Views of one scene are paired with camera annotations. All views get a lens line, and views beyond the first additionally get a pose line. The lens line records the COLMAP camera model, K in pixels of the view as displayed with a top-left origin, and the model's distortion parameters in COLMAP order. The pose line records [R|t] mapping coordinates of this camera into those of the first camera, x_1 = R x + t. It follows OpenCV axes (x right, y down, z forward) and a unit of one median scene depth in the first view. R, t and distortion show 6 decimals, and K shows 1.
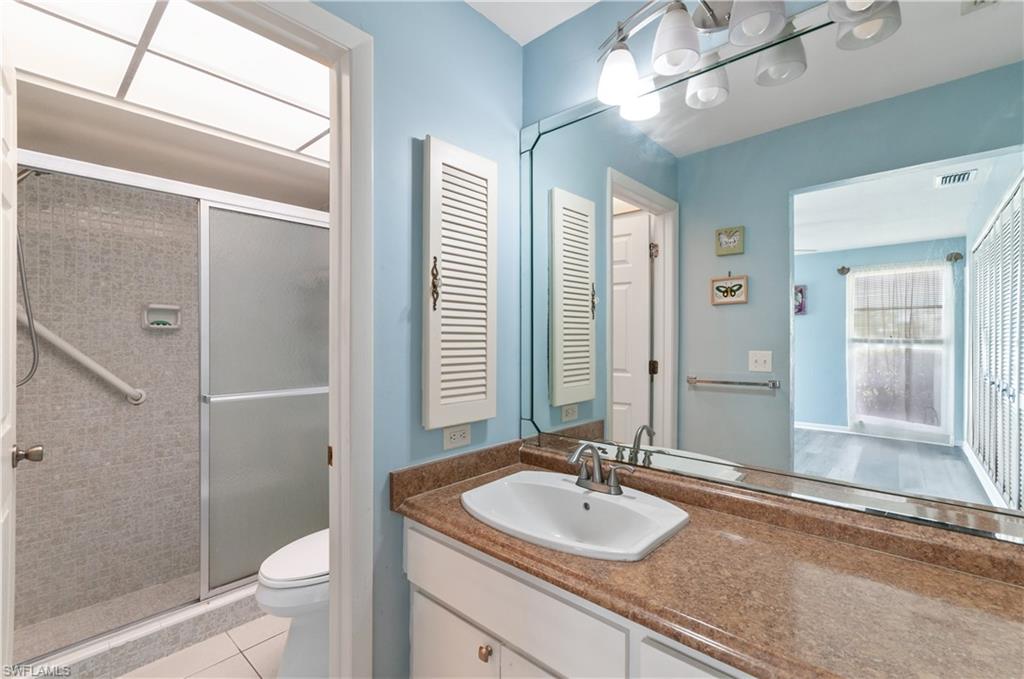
lens RADIAL K [[449.9, 0, 522.3], [0, 449.9, 341.4], [0, 0, 1]] dist [0.005389, 0.000428]
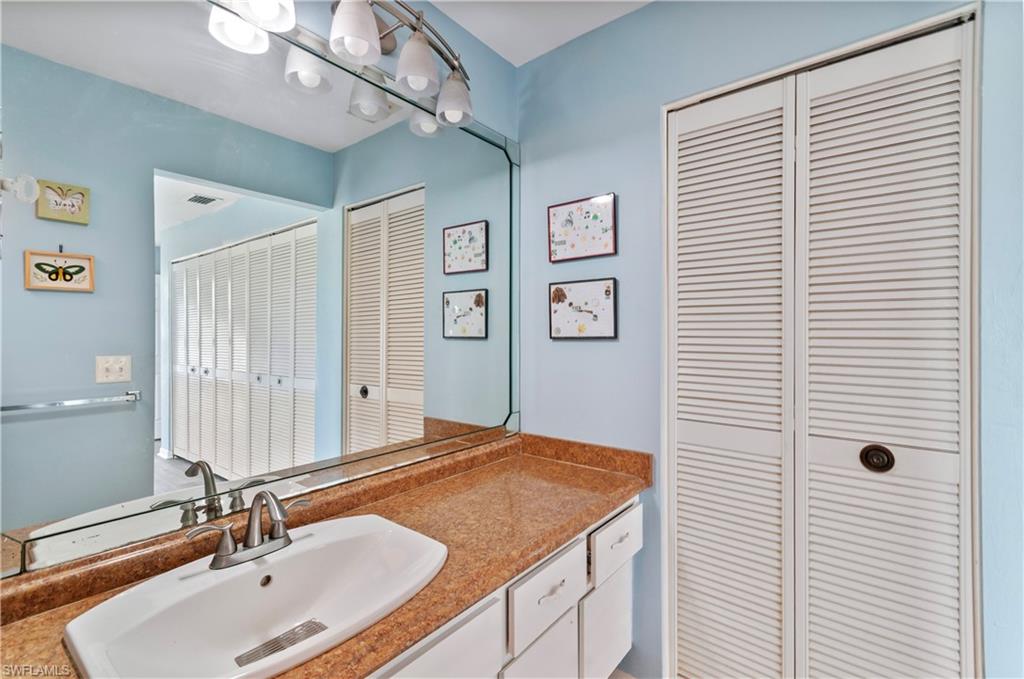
lens RADIAL K [[449.9, 0, 522.3], [0, 449.9, 341.4], [0, 0, 1]] dist [0.005389, 0.000428]
pose [[-0.057216, -0.007224, 0.998336, -0.480734], [0.012327, 0.999892, 0.007942, -0.002541], [-0.998286, 0.012761, -0.057121, 0.540820]]
